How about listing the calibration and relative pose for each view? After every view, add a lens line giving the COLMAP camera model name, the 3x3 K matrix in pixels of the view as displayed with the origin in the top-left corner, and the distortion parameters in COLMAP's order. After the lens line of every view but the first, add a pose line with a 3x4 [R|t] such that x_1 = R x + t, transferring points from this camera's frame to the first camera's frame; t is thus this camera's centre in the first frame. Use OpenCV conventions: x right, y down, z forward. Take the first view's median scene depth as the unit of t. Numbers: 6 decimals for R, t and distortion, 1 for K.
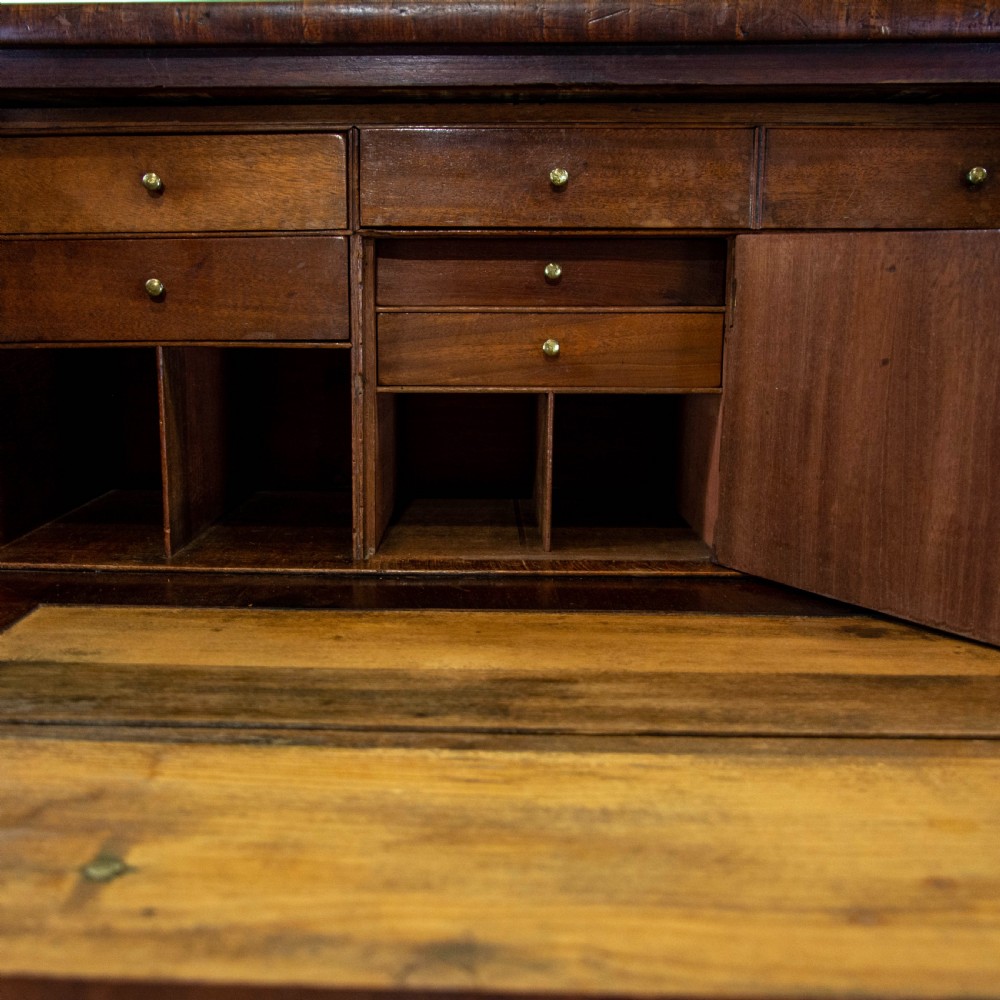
lens RADIAL K [[1678.2, 0, 500.3], [0, 1678.2, 471.6], [0, 0, 1]] dist [-0.035040, -0.004164]
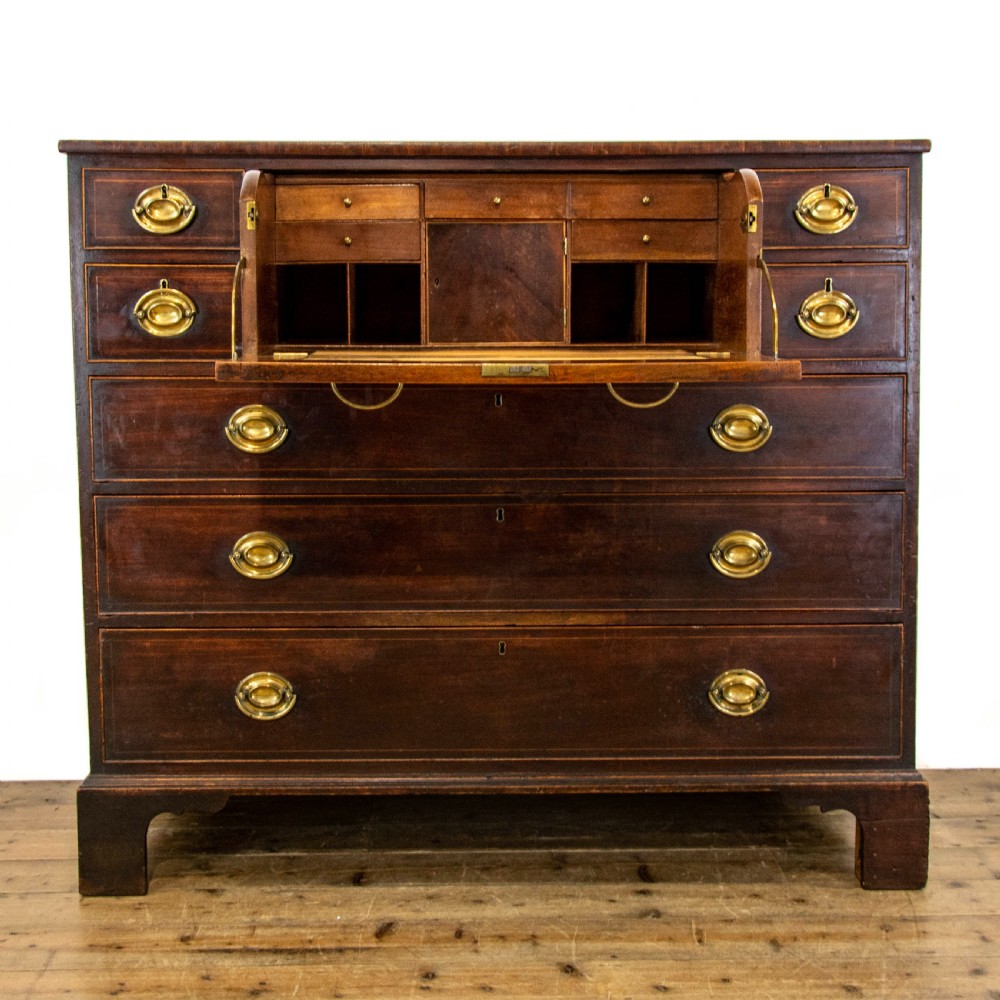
lens RADIAL K [[1634.4, 0, 480.6], [0, 1634.4, 499.6], [0, 0, 1]] dist [-0.031308, -0.013376]
pose [[0.999989, -0.003199, -0.003320, 0.014900], [0.003383, 0.998370, 0.056977, 0.161566], [0.003133, -0.056987, 0.998370, -1.700370]]
